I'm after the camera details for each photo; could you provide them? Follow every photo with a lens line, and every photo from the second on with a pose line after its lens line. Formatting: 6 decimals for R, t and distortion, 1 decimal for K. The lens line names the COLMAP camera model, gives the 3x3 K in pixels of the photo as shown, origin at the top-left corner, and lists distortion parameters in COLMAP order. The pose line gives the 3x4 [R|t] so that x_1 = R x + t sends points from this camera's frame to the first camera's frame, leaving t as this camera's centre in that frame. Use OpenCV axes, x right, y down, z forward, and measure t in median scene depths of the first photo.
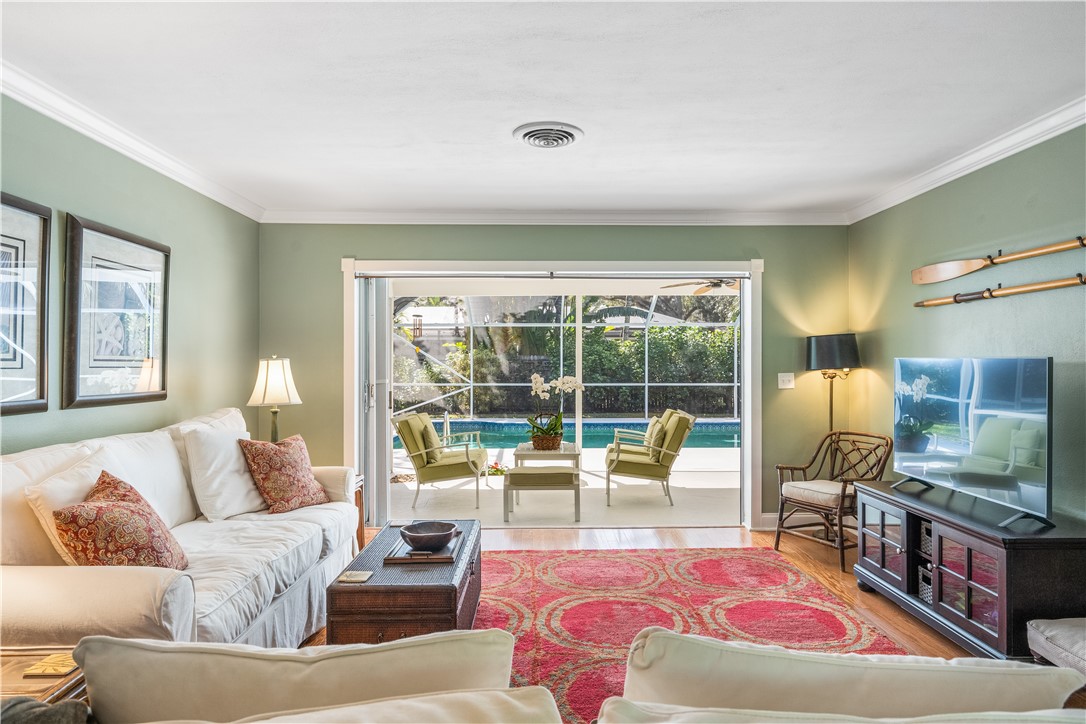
lens RADIAL K [[664.8, 0, 543.3], [0, 664.8, 356.3], [0, 0, 1]] dist [0.000416, -0.000455]
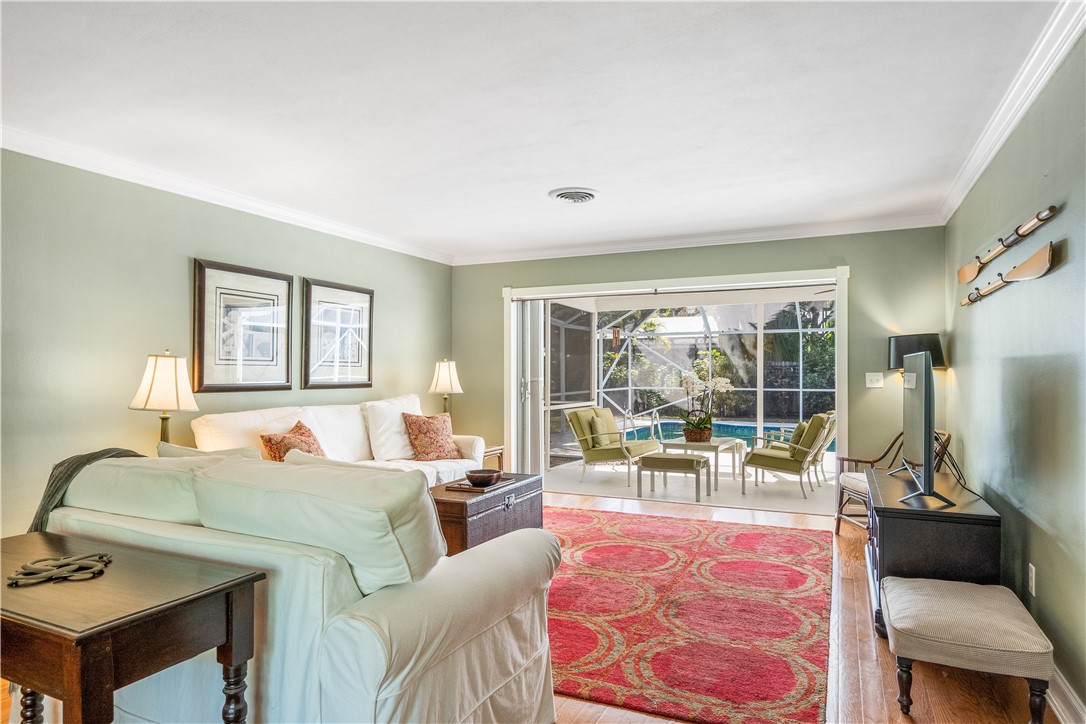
lens RADIAL K [[641.7, 0, 543.0], [0, 641.7, 362.0], [0, 0, 1]] dist [0.001575, -0.000245]
pose [[0.899063, -0.006466, -0.437771, 0.475784], [0.004747, 0.999976, -0.005022, 0.015679], [0.437793, 0.002437, 0.899072, -0.195533]]
